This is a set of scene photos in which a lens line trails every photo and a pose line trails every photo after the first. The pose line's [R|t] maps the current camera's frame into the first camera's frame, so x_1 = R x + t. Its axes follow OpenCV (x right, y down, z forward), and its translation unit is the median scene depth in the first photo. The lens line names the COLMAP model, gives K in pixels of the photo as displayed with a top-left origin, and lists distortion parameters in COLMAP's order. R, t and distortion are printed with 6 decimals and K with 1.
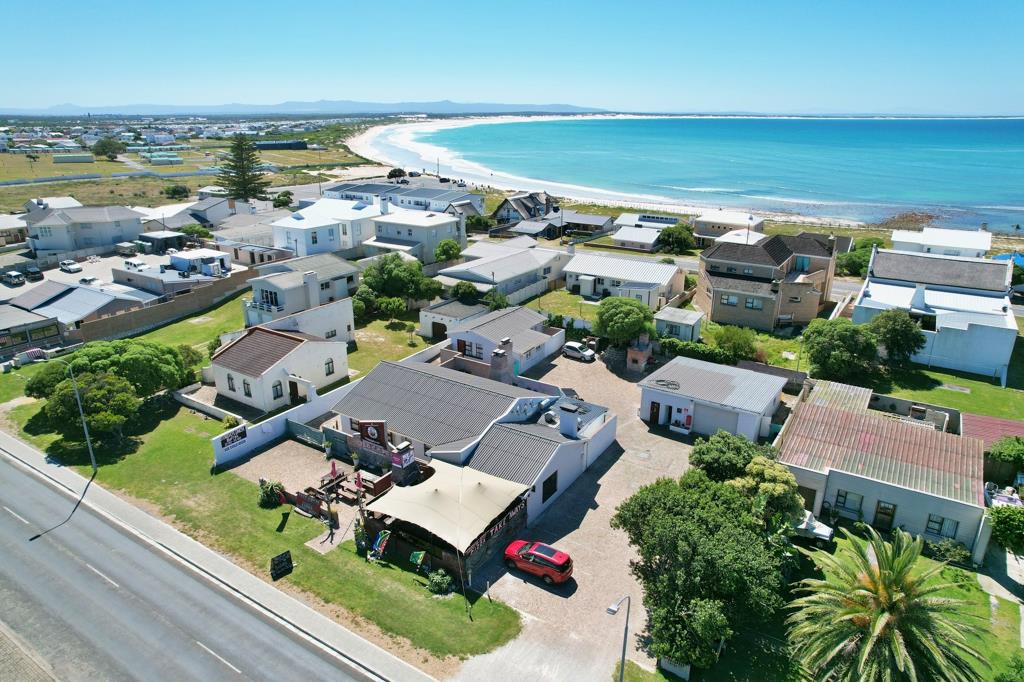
lens RADIAL K [[653.6, 0, 512.0], [0, 653.6, 341.0], [0, 0, 1]] dist [-0.074336, 0.065109]
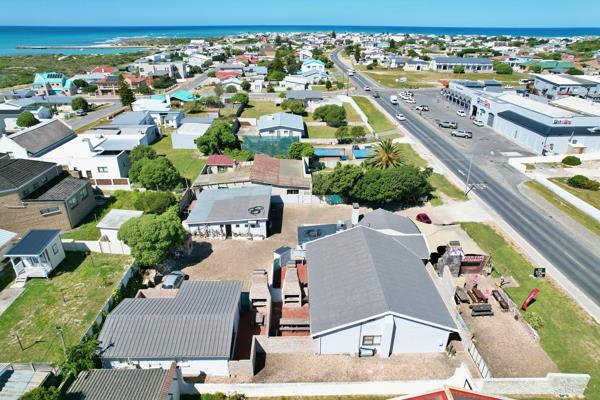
lens RADIAL K [[383.0, 0, 300.0], [0, 383.0, 200.0], [0, 0, 1]] dist [-0.074336, 0.065109]
pose [[-0.558920, -0.353079, 0.750296, -0.408790], [0.273818, 0.775480, 0.568906, -0.368281], [-0.782708, 0.523417, -0.336752, 1.030237]]
